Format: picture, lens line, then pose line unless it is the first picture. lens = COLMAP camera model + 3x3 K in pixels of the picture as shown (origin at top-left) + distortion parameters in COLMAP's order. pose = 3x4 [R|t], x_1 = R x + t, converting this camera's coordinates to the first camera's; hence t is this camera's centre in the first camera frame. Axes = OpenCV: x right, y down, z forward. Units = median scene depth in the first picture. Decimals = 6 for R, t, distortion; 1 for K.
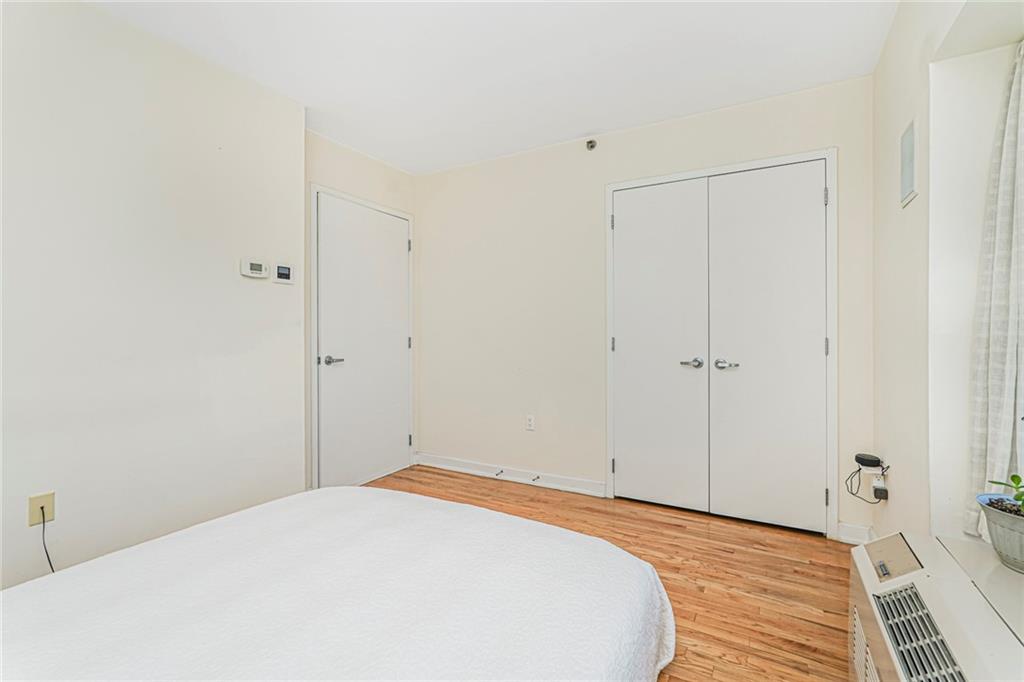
lens RADIAL K [[457.1, 0, 511.1], [0, 457.1, 341.3], [0, 0, 1]] dist [-0.013735, 0.006242]
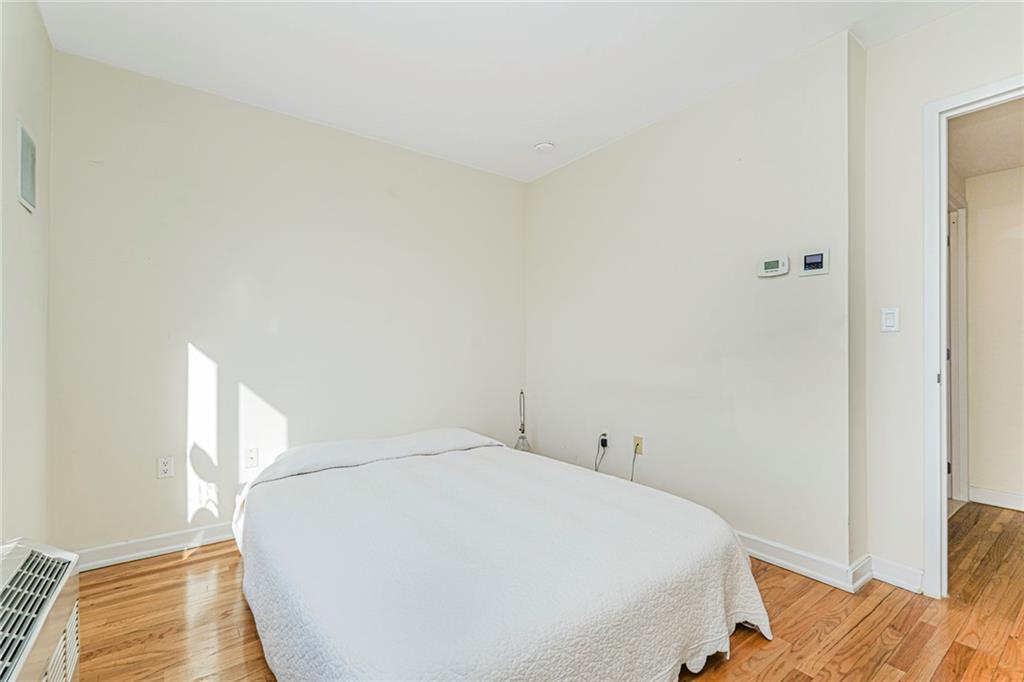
lens RADIAL K [[457.1, 0, 511.6], [0, 457.1, 343.6], [0, 0, 1]] dist [-0.013735, 0.006242]
pose [[-0.397391, -0.005897, -0.917631, 0.491804], [-0.008191, 0.999962, -0.002879, 0.004181], [0.917613, 0.006372, -0.397424, 0.869064]]
